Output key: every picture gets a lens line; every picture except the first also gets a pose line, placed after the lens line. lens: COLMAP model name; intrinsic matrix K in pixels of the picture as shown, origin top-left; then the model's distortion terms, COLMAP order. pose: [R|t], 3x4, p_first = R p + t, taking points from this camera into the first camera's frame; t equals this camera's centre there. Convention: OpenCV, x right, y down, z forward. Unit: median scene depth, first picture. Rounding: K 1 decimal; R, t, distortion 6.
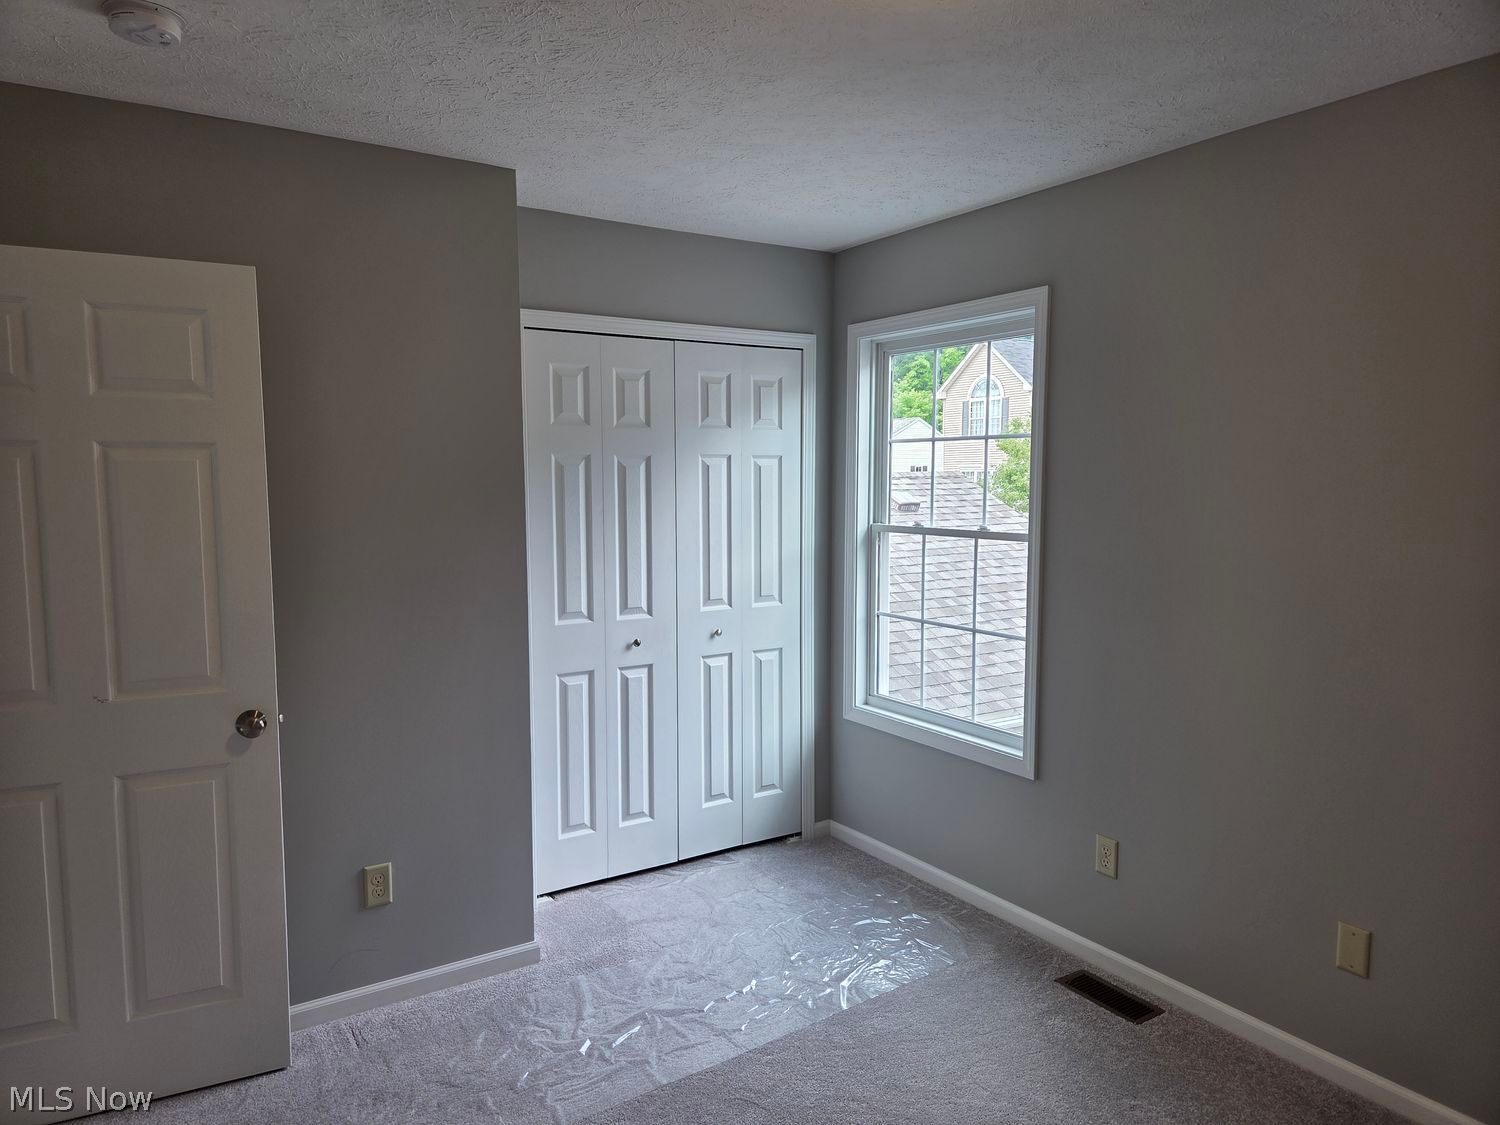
lens RADIAL K [[1002.8, 0, 742.9], [0, 1002.8, 566.7], [0, 0, 1]] dist [0.075226, -0.060032]
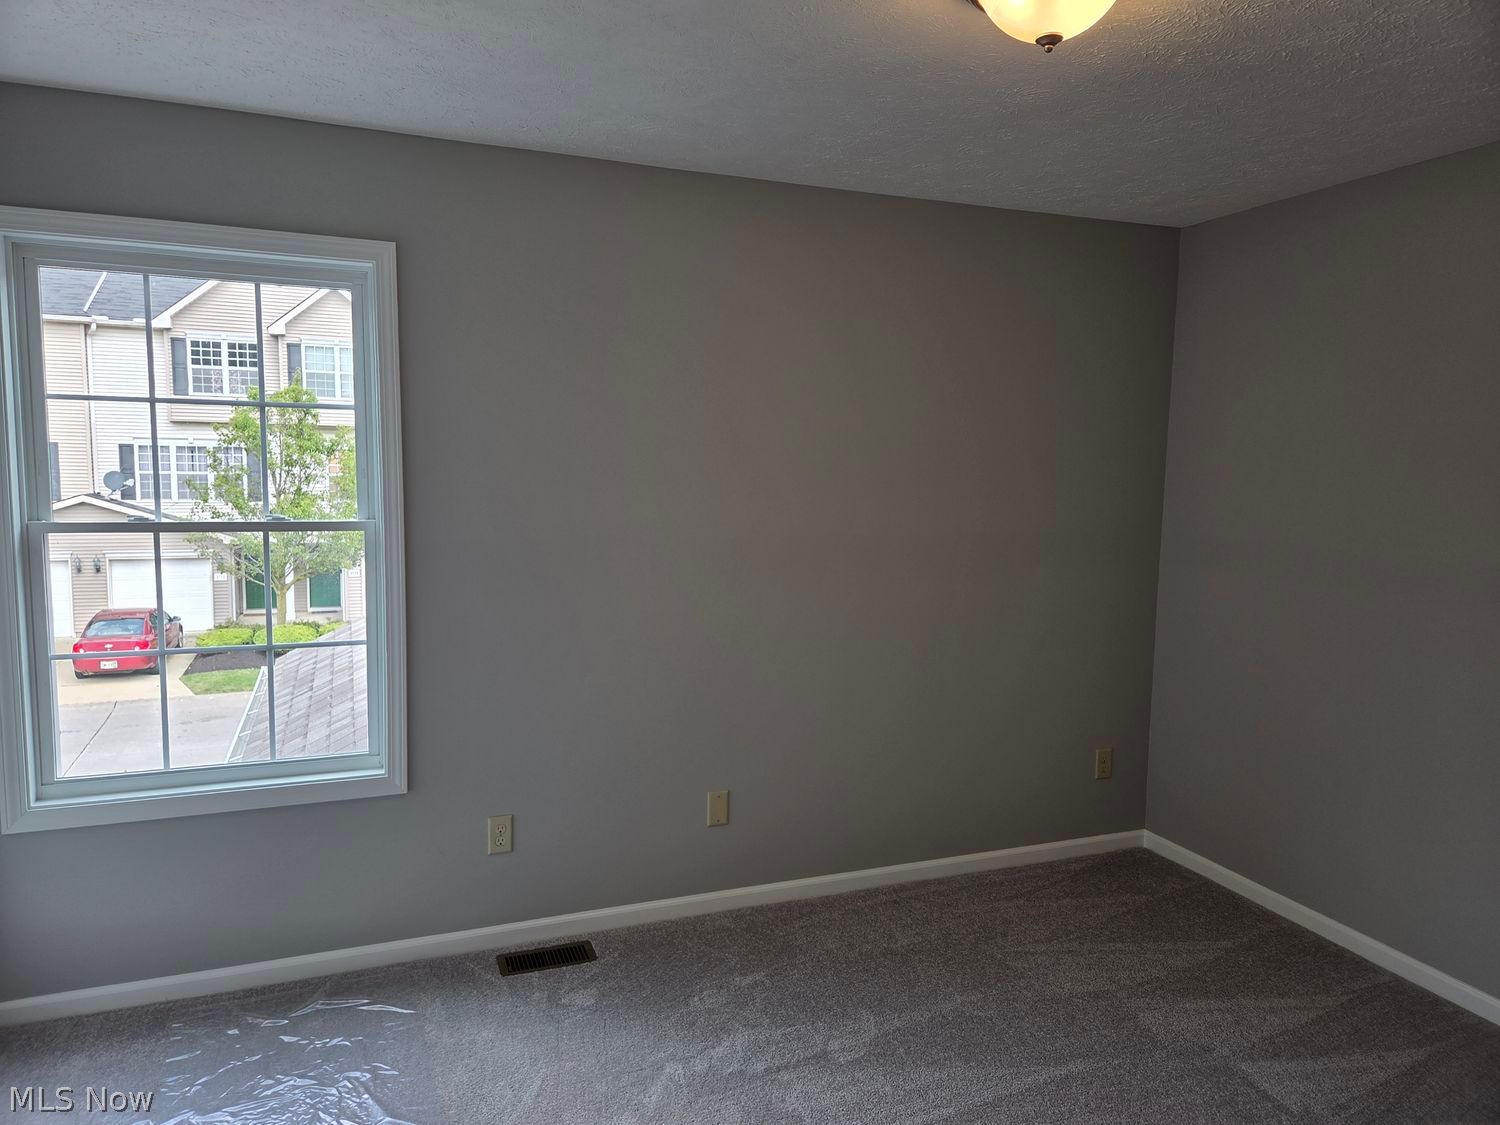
lens RADIAL K [[1014.3, 0, 737.5], [0, 1014.3, 563.0], [0, 0, 1]] dist [0.074653, -0.067671]
pose [[0.210249, -0.095653, 0.972957, -0.482230], [0.076244, 0.993775, 0.081224, -0.041259], [-0.974670, 0.057105, 0.216233, 0.466149]]
